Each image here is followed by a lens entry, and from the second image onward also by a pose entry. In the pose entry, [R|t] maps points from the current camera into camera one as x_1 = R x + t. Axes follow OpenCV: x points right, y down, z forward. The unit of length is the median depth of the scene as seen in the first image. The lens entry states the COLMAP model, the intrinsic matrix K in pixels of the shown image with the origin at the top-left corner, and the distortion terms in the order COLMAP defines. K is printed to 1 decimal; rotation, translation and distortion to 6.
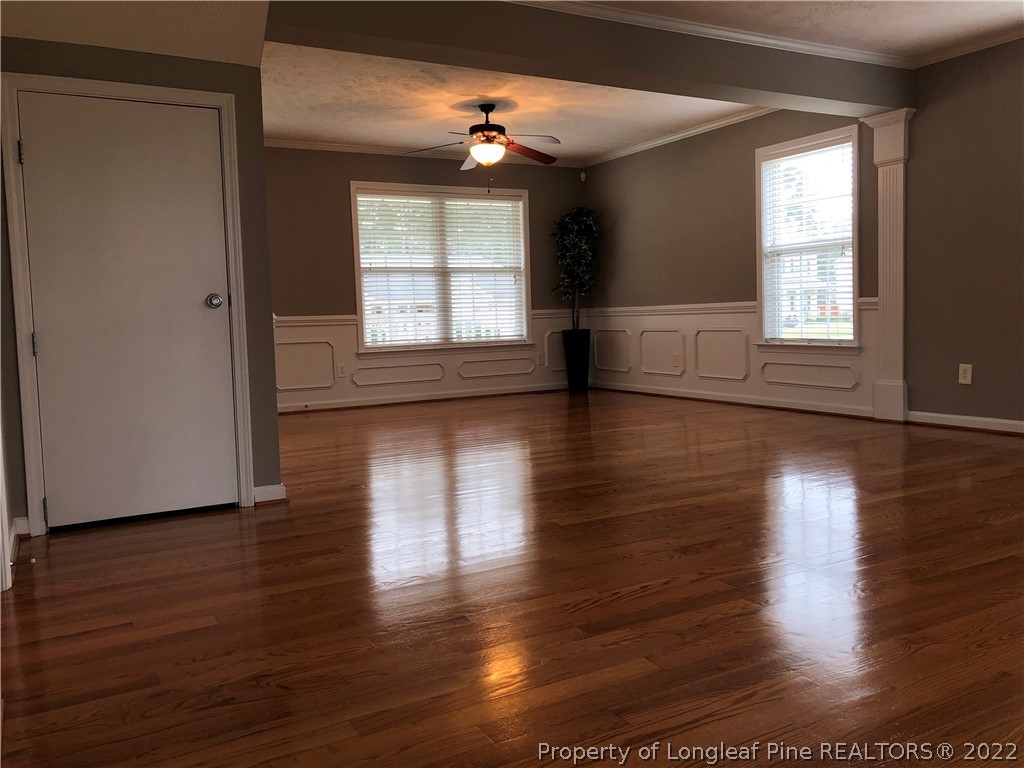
lens RADIAL K [[839.6, 0, 515.6], [0, 839.6, 366.4], [0, 0, 1]] dist [0.023944, -0.020643]
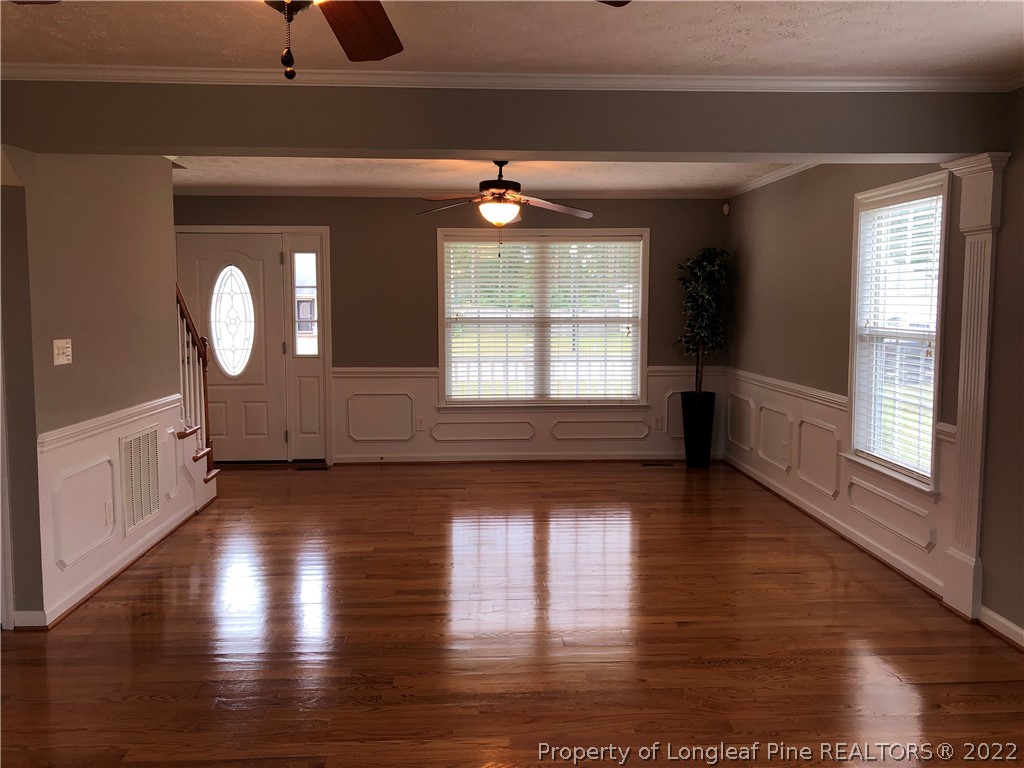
lens RADIAL K [[839.6, 0, 508.8], [0, 839.6, 365.1], [0, 0, 1]] dist [0.023944, -0.020643]
pose [[0.892413, 0.065425, -0.446452, 0.292250], [-0.053411, 0.997793, 0.039457, -0.099802], [0.448048, -0.011366, 0.893937, 0.165872]]
